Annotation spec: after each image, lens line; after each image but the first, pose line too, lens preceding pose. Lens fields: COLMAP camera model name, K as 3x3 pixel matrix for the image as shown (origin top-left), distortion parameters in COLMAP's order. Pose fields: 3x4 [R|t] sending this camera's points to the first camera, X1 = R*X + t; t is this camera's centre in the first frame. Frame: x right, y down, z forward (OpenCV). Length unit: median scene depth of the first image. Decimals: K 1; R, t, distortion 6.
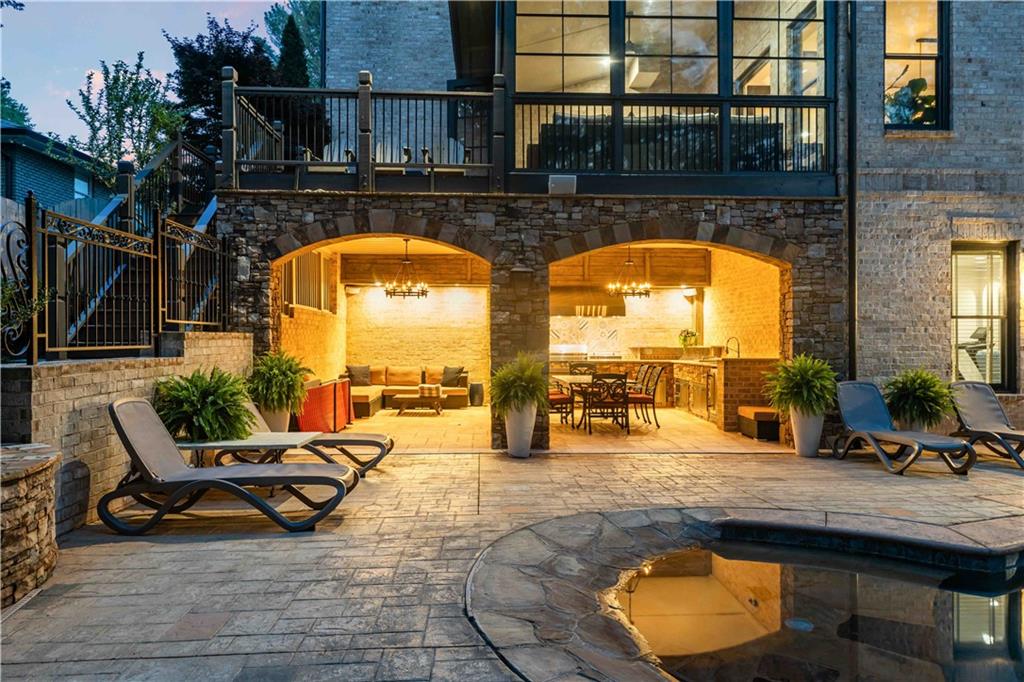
lens RADIAL K [[674.3, 0, 512.0], [0, 674.3, 341.0], [0, 0, 1]] dist [-0.001538, 0.001448]
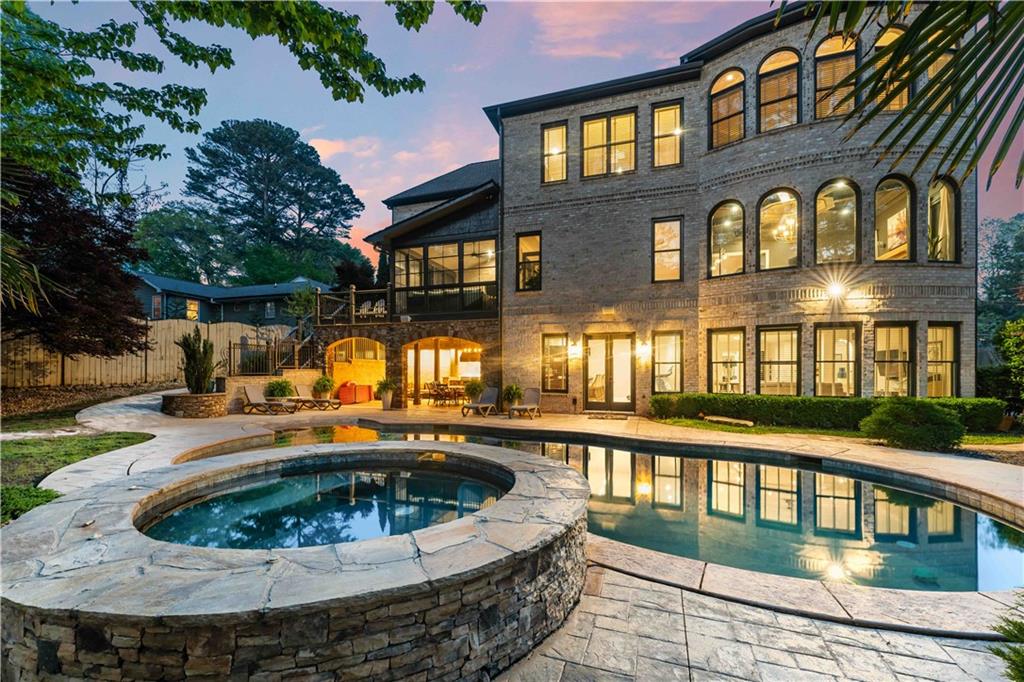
lens RADIAL K [[422.7, 0, 503.3], [0, 422.7, 372.6], [0, 0, 1]] dist [0.000560, -0.000031]
pose [[0.932871, 0.003968, -0.360189, 1.119237], [-0.002632, 0.999988, 0.004201, -0.006444], [0.360201, -0.002971, 0.932870, -0.562388]]
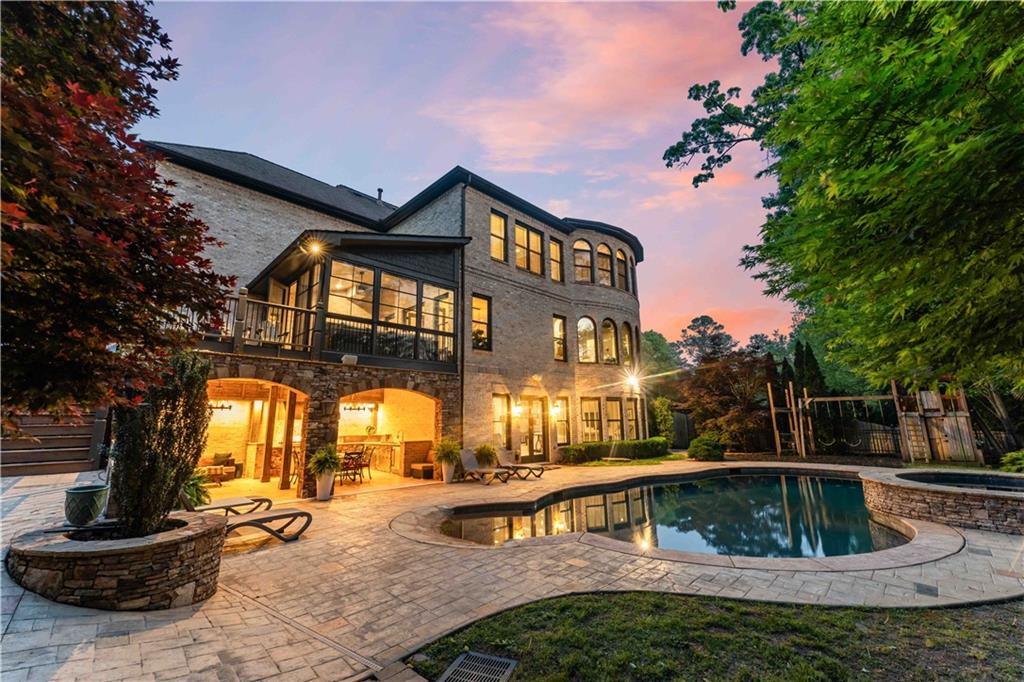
lens RADIAL K [[407.4, 0, 512.0], [0, 407.4, 341.0], [0, 0, 1]] dist [-0.000467, -0.000116]
pose [[0.739570, 0.119447, 0.662397, -0.386008], [0.014475, 0.981077, -0.193074, -0.038054], [-0.672924, 0.152380, 0.723846, -0.249655]]
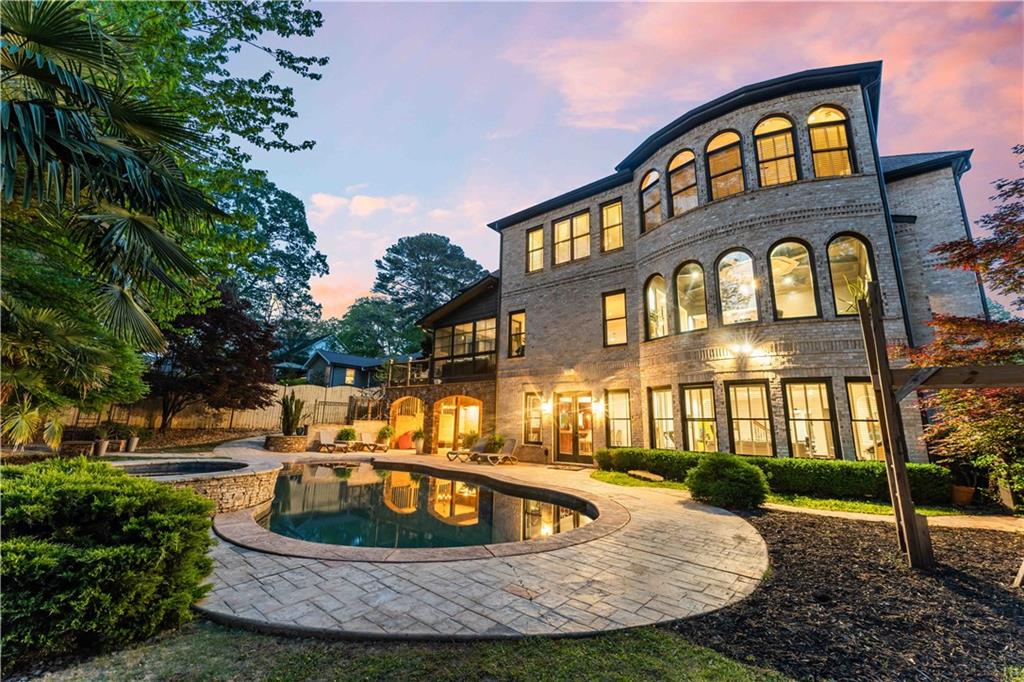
lens RADIAL K [[407.4, 0, 512.0], [0, 407.4, 341.0], [0, 0, 1]] dist [-0.000467, -0.000116]
pose [[0.744854, -0.118343, -0.656649, 1.883498], [-0.021643, 0.979342, -0.201050, -0.005557], [0.666877, 0.163965, 0.726905, -0.417288]]
